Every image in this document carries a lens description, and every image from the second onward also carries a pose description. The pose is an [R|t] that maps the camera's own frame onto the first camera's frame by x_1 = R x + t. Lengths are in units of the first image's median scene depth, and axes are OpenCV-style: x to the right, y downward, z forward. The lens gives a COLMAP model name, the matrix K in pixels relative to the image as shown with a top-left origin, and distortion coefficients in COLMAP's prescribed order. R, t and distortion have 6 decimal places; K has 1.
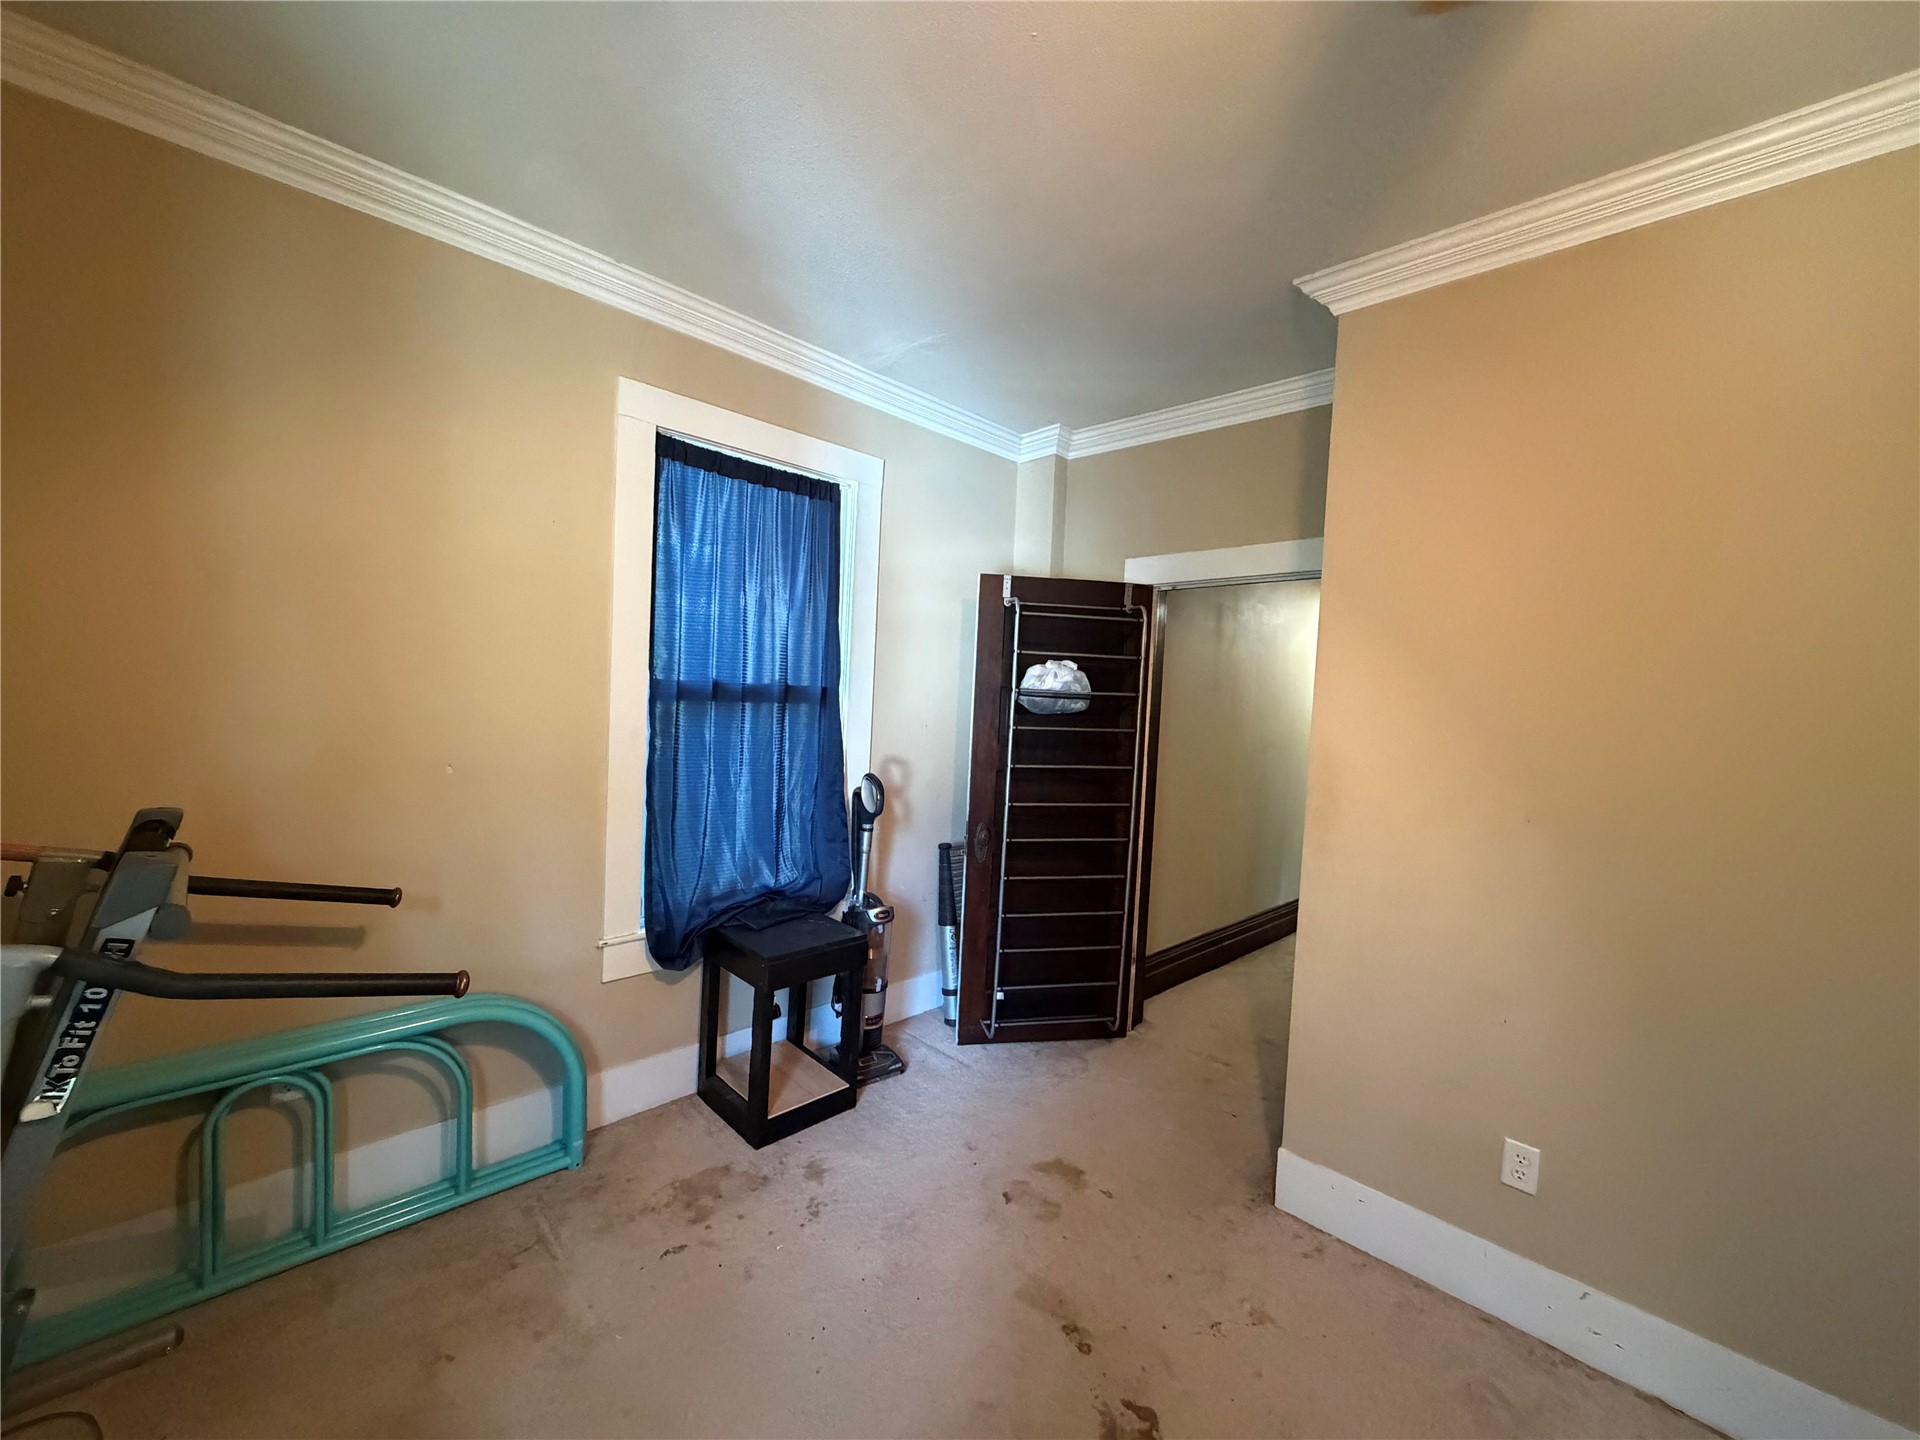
lens RADIAL K [[760.8, 0, 960.5], [0, 760.8, 725.7], [0, 0, 1]] dist [0.000880, 0.000053]
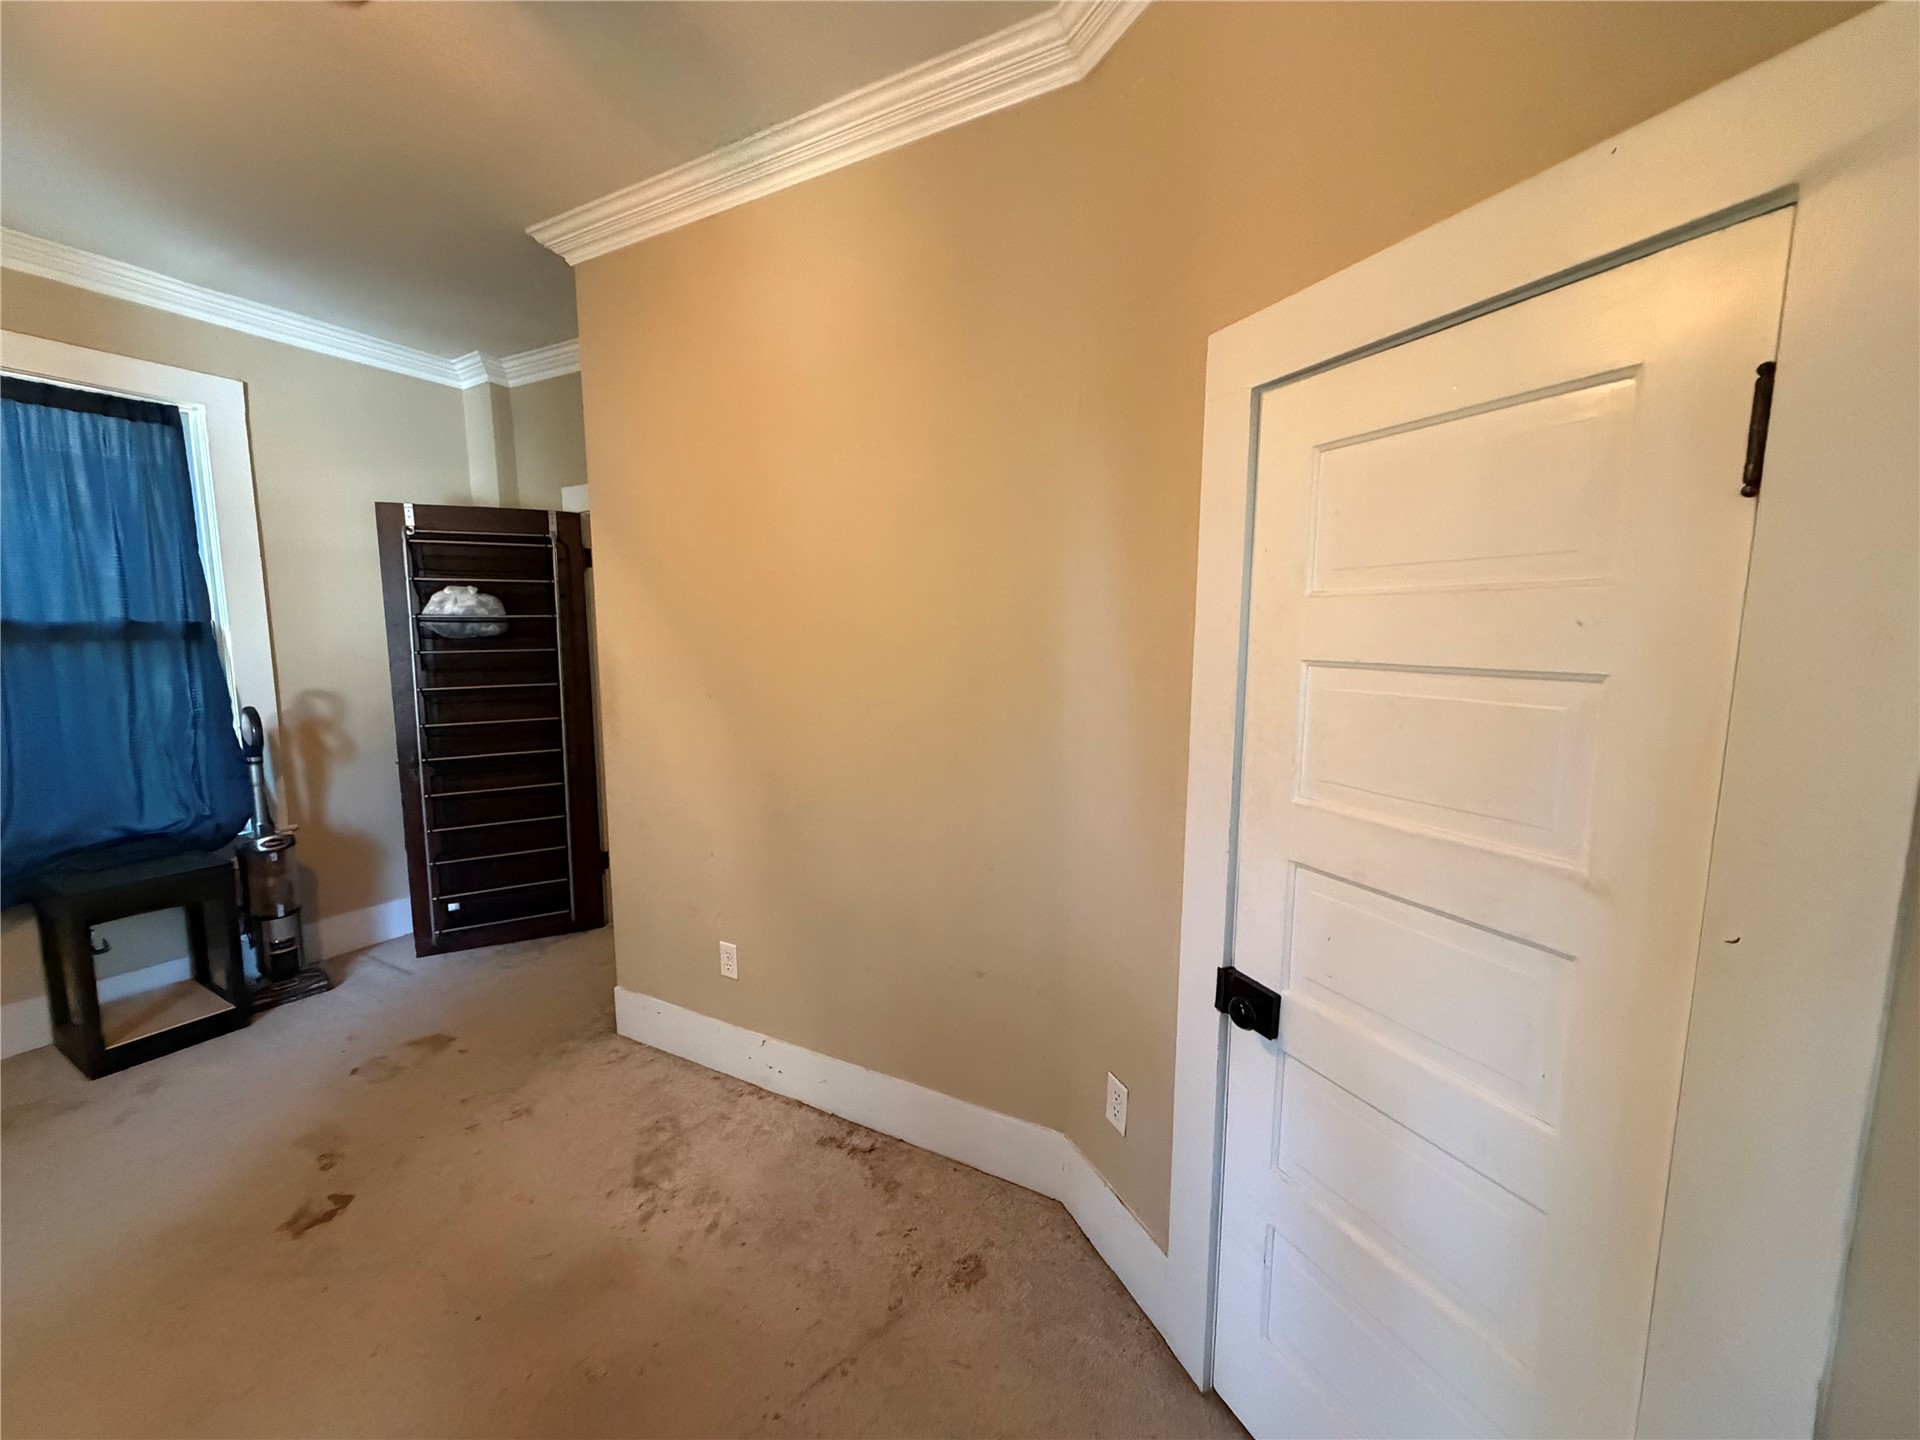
lens RADIAL K [[760.8, 0, 952.2], [0, 760.8, 724.1], [0, 0, 1]] dist [0.000880, 0.000053]
pose [[0.962050, -0.083367, 0.259827, 0.493503], [0.061673, 0.993979, 0.090570, 0.050118], [-0.265813, -0.071109, 0.961398, -0.202882]]
